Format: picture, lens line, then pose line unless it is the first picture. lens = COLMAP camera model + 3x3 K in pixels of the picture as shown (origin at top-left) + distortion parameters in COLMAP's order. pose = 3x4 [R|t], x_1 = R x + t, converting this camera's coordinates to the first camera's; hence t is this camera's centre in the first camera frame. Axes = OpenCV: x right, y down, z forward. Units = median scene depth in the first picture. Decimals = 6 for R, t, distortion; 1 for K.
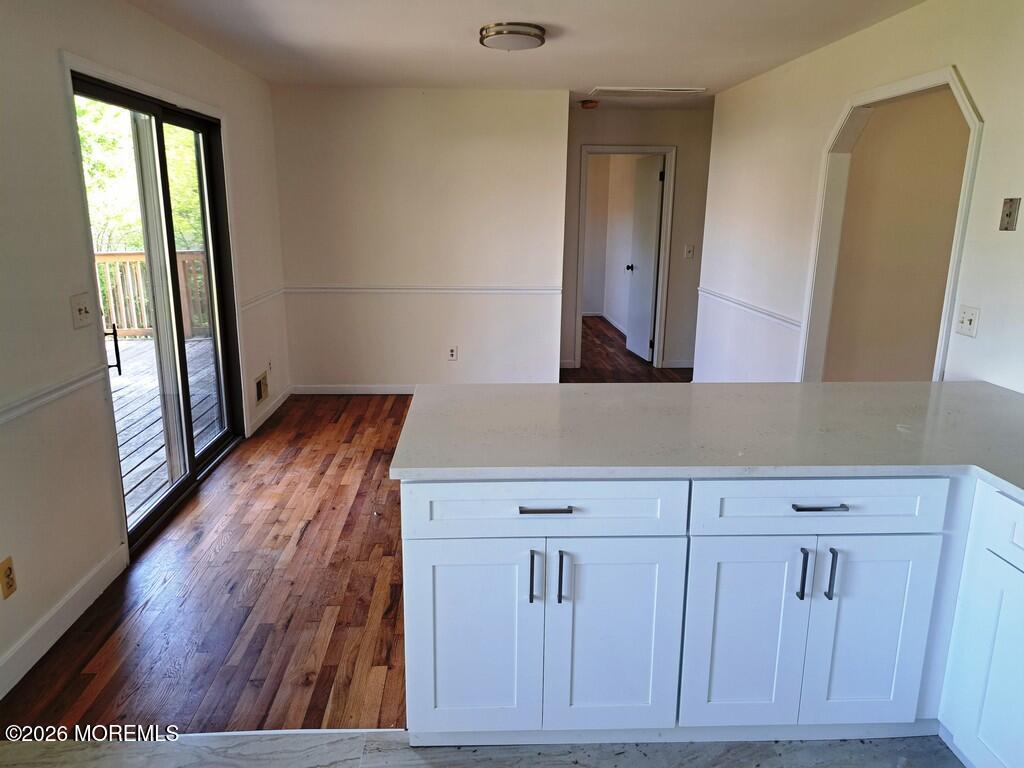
lens RADIAL K [[737.9, 0, 508.1], [0, 737.9, 389.0], [0, 0, 1]] dist [0.083410, -0.079973]
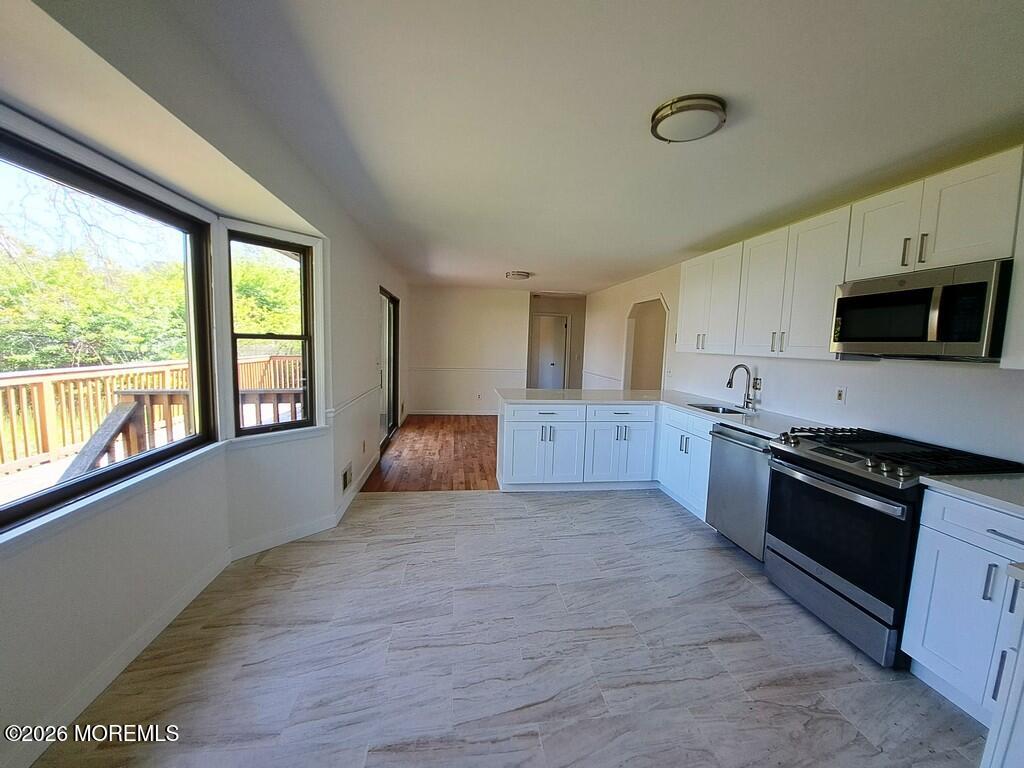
lens RADIAL K [[411.2, 0, 512.0], [0, 411.2, 384.0], [0, 0, 1]] dist [-0.015101, -0.000230]
pose [[0.996054, 0.012710, 0.087833, -0.188289], [-0.000293, 0.990157, -0.139963, 0.198136], [-0.088747, 0.139385, 0.986253, -0.612739]]
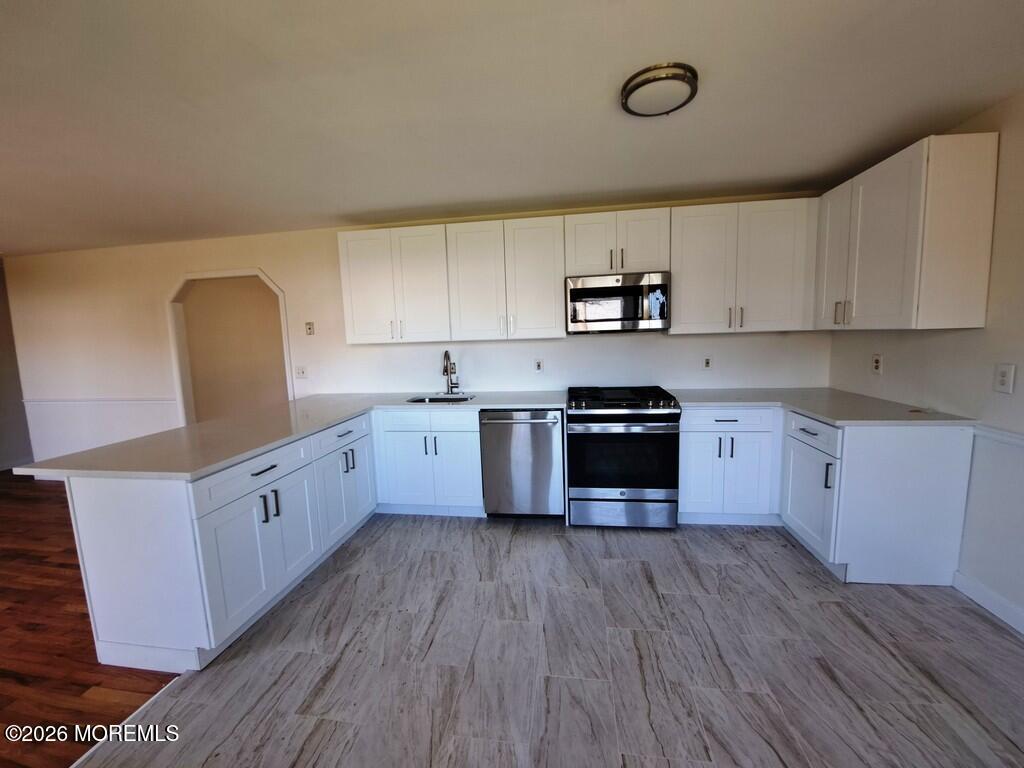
lens RADIAL K [[408.2, 0, 514.5], [0, 408.2, 379.5], [0, 0, 1]] dist [-0.014718, -0.000198]
pose [[0.188449, -0.121933, 0.974484, -0.539587], [0.269852, 0.960498, 0.067999, 0.028338], [-0.944281, 0.250152, 0.213908, 0.077317]]
